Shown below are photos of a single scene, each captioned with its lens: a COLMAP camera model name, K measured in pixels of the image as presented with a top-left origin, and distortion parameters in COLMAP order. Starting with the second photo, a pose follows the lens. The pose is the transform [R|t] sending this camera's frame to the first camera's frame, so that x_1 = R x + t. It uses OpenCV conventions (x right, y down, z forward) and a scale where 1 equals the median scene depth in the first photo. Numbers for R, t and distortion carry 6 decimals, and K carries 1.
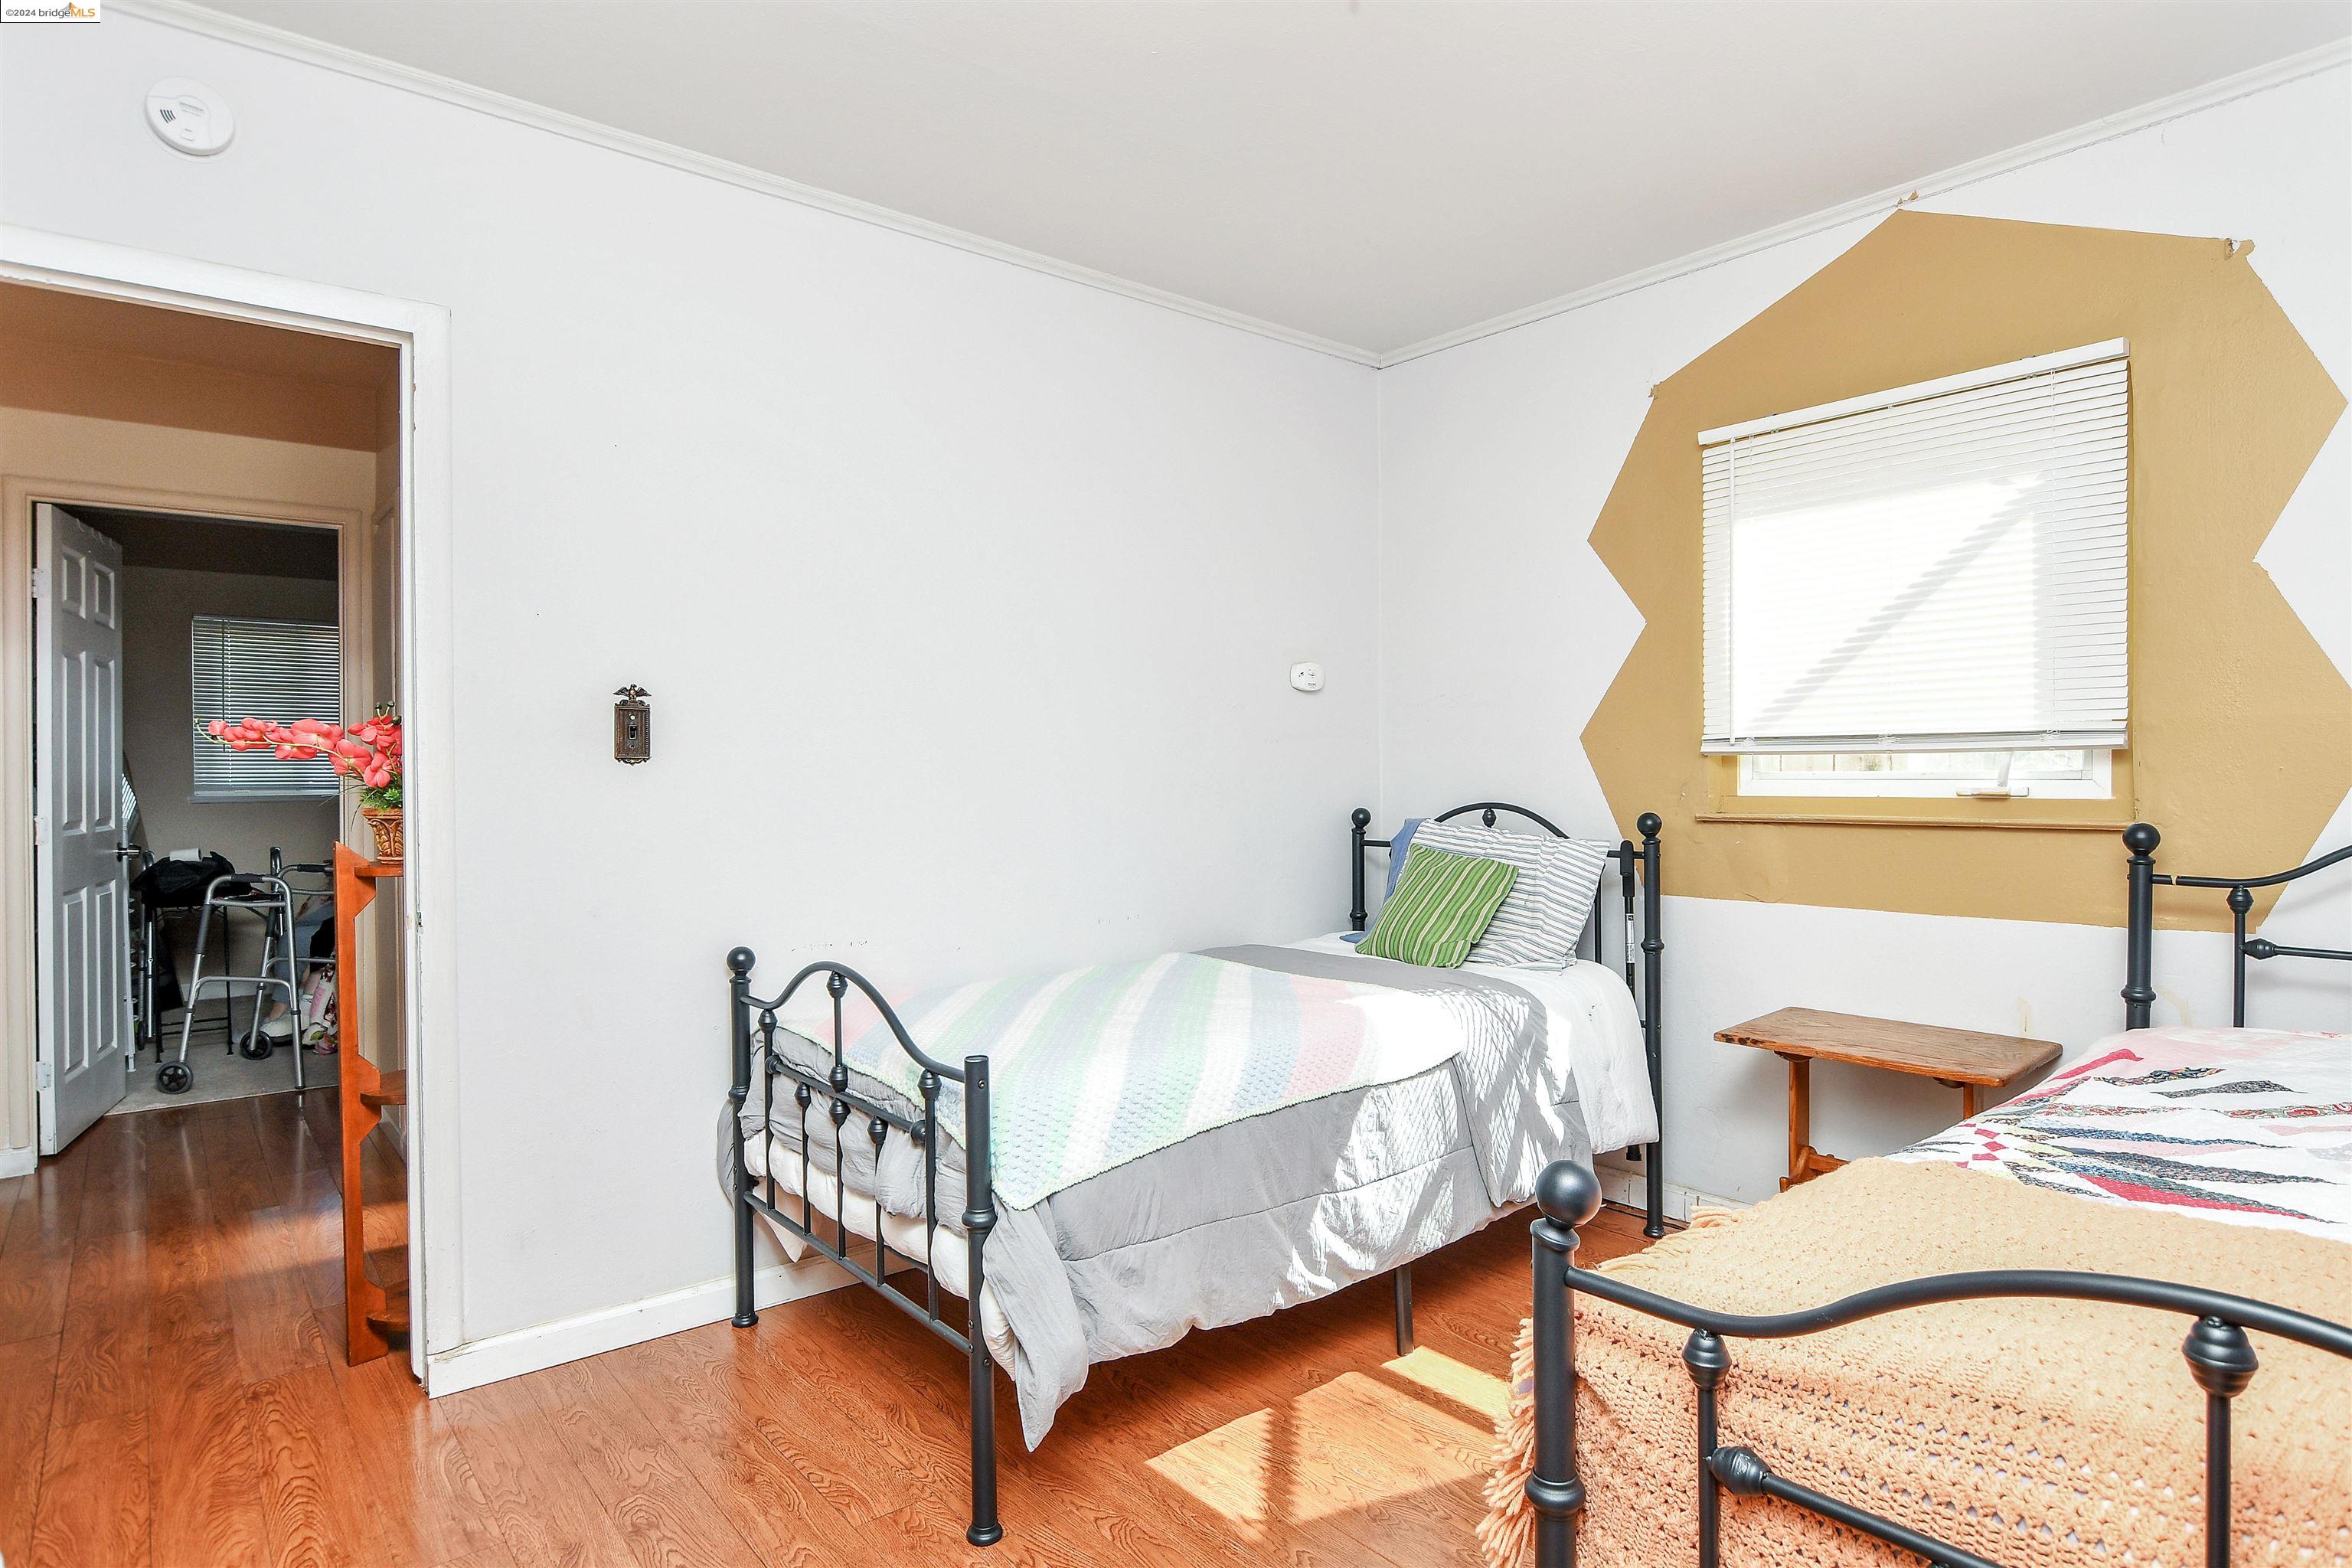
lens RADIAL K [[1282.7, 0, 1168.3], [0, 1282.7, 803.9], [0, 0, 1]] dist [-0.016590, 0.001218]
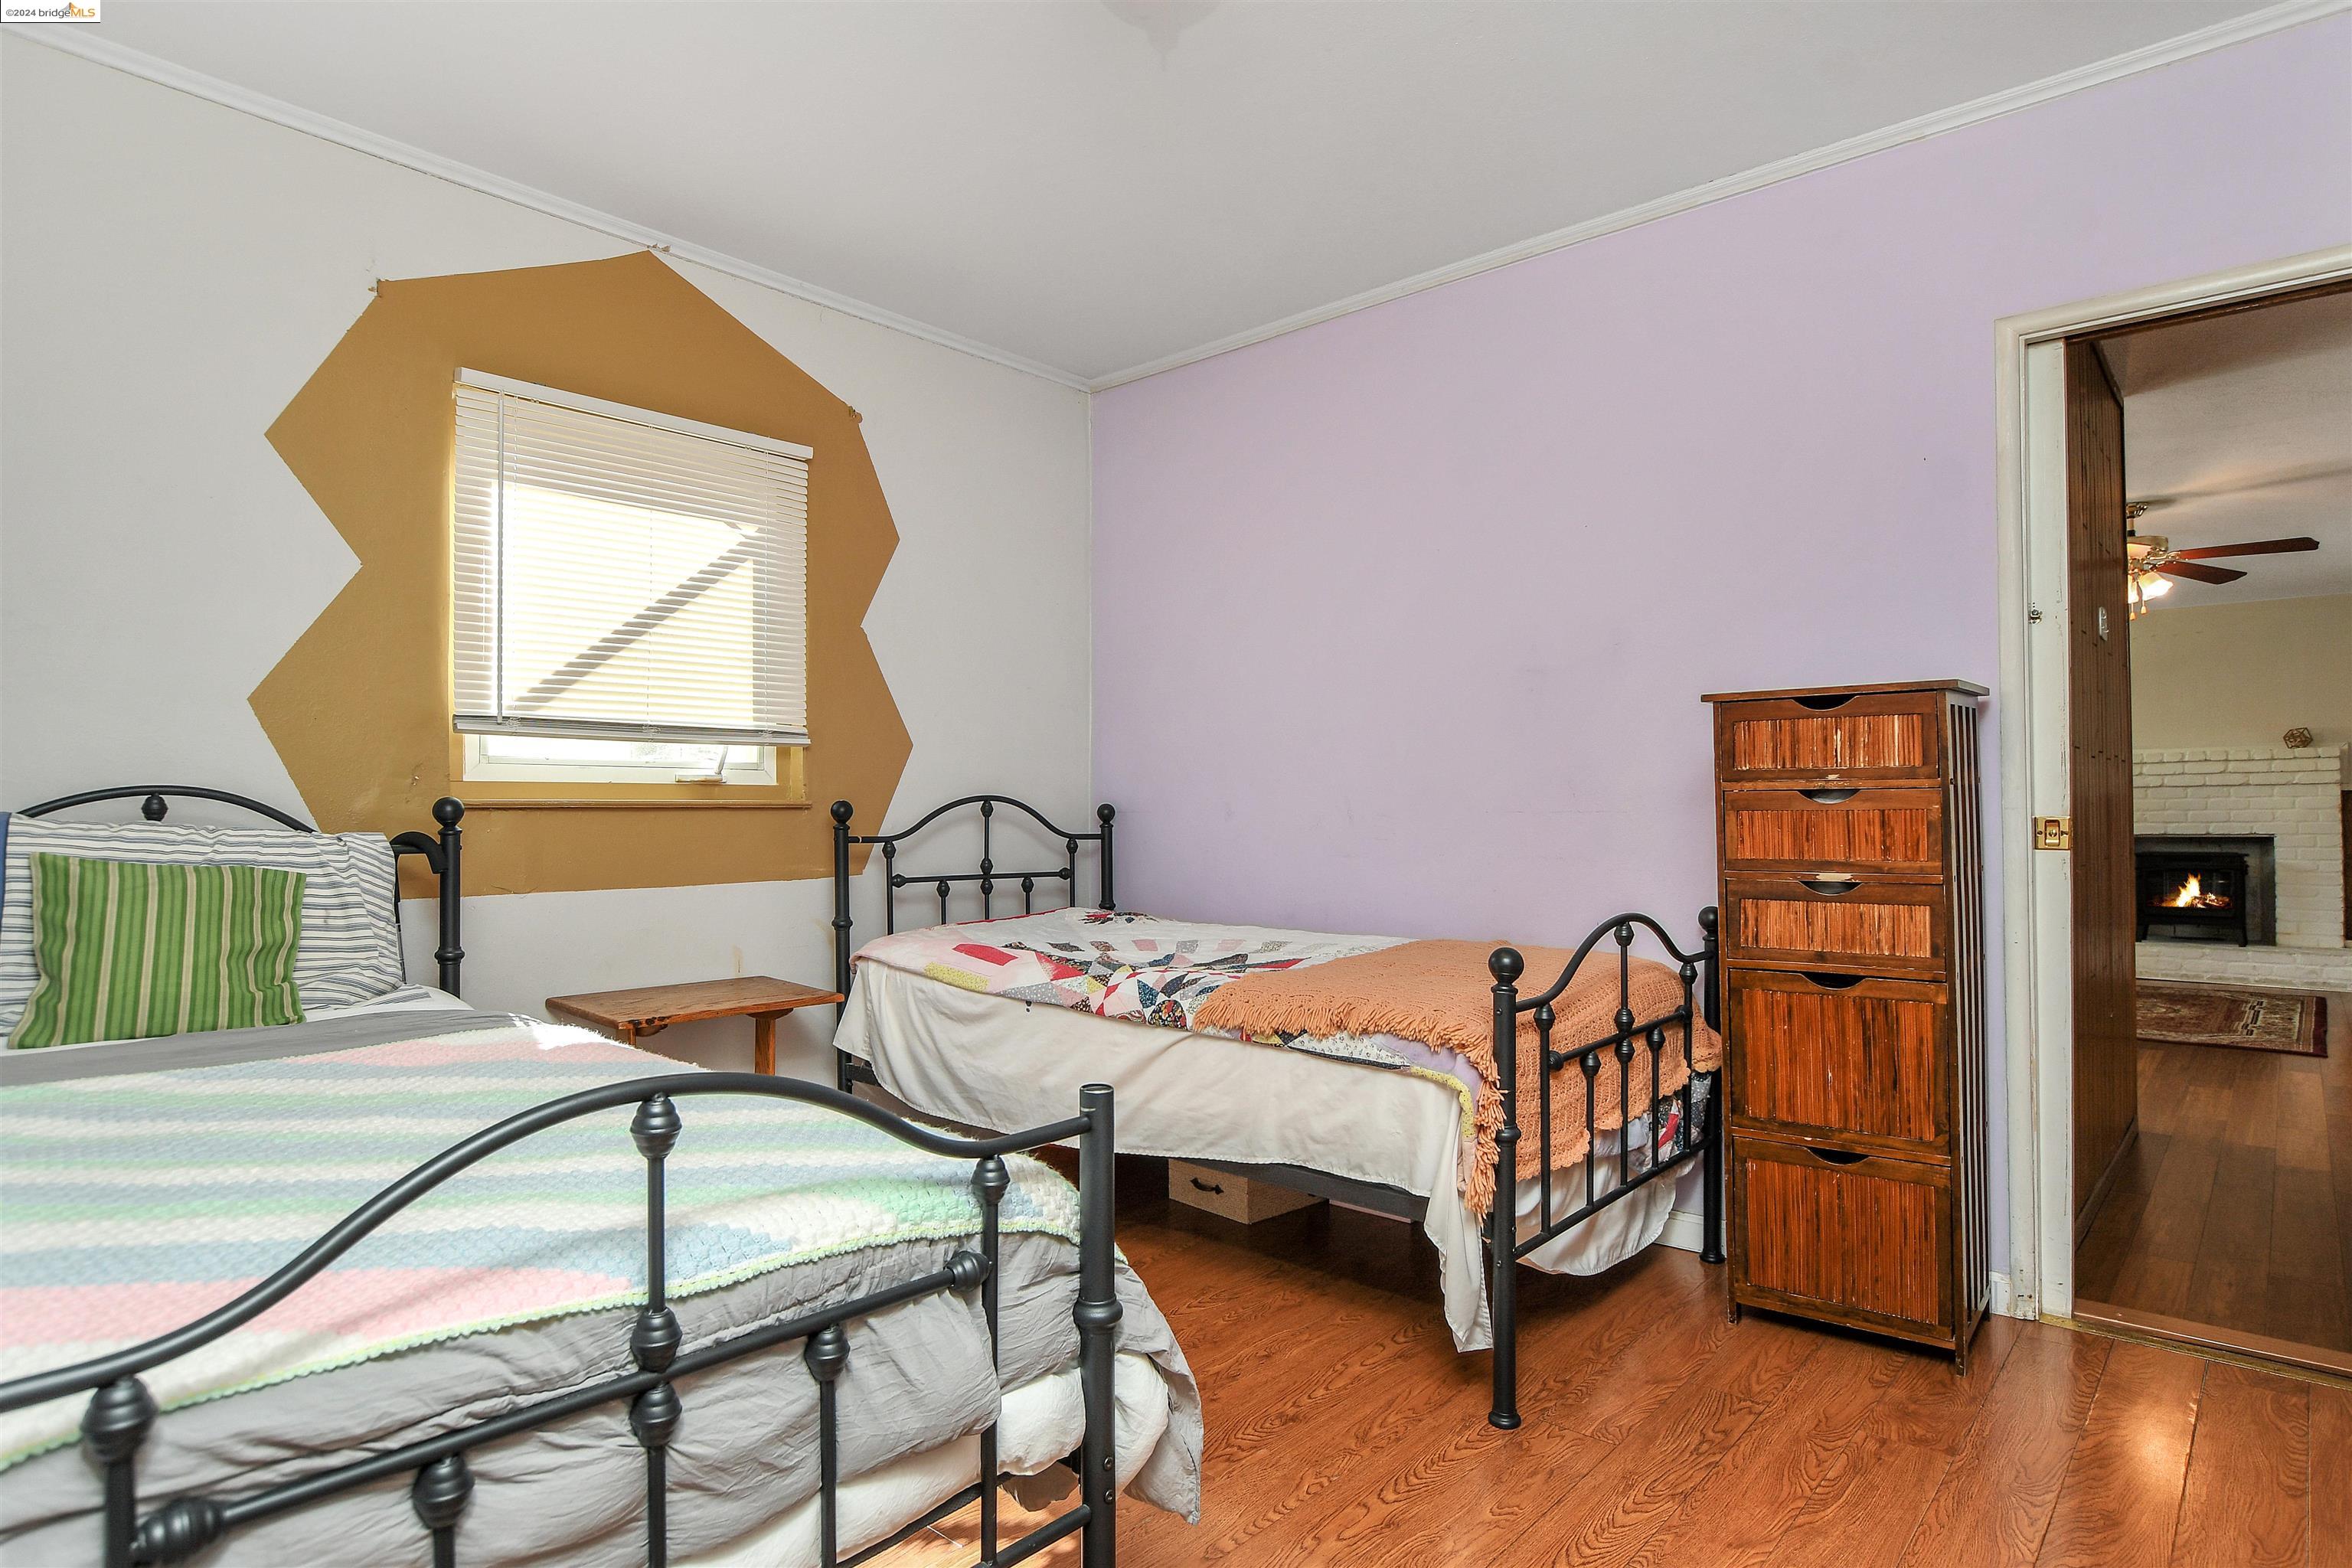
lens RADIAL K [[1282.7, 0, 1168.3], [0, 1282.7, 803.9], [0, 0, 1]] dist [-0.016590, 0.001218]
pose [[-0.151216, 0.011868, 0.988429, -0.611082], [0.025277, 0.999647, -0.008135, 0.035396], [-0.988177, 0.023754, -0.151463, 0.763000]]
